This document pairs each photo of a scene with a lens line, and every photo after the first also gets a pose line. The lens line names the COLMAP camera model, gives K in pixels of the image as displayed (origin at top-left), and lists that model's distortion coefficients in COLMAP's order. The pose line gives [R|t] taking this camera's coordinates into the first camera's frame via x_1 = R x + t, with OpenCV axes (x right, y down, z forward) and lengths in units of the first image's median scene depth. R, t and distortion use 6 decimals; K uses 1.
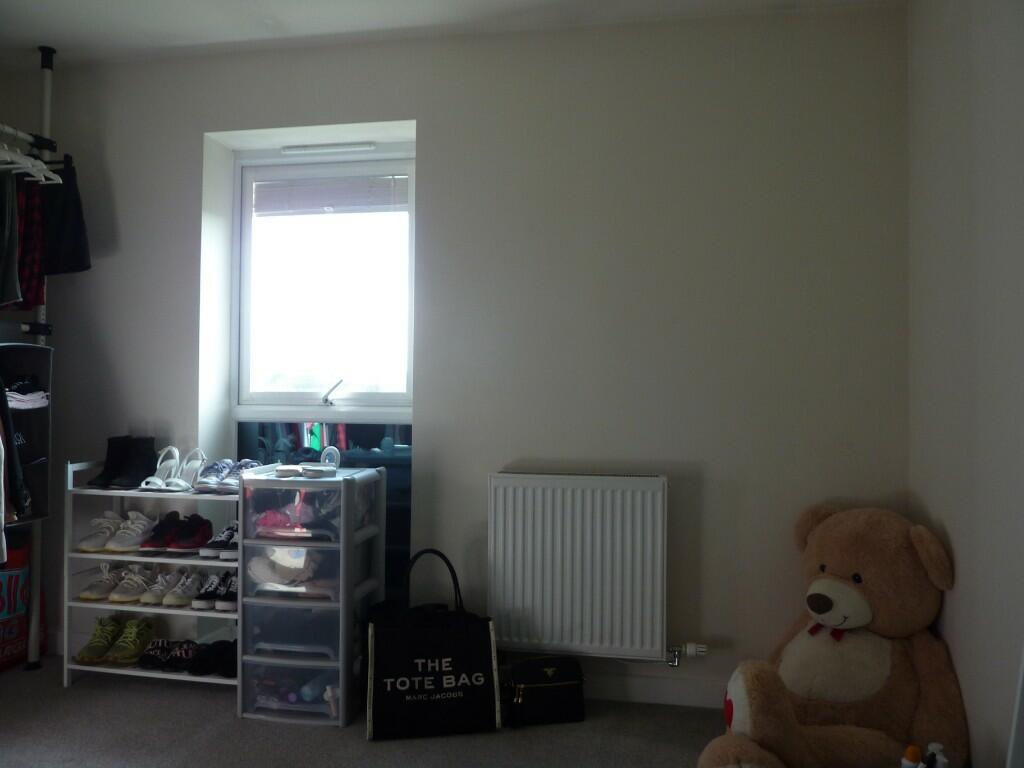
lens RADIAL K [[782.1, 0, 512.0], [0, 782.1, 384.0], [0, 0, 1]] dist [-0.020519, -0.009349]
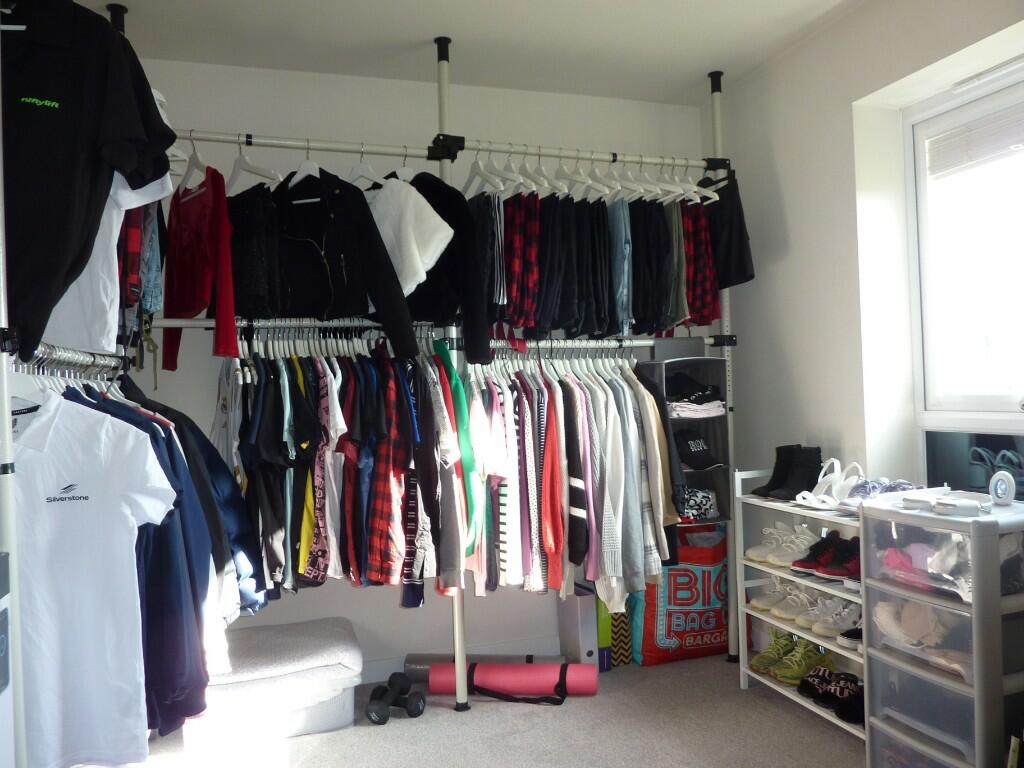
lens RADIAL K [[782.1, 0, 512.0], [0, 782.1, 384.0], [0, 0, 1]] dist [-0.020519, -0.009349]
pose [[0.482870, -0.027959, -0.875246, 0.185069], [0.046574, 0.998895, -0.006214, -0.019360], [0.874453, -0.037763, 0.483639, 0.240356]]
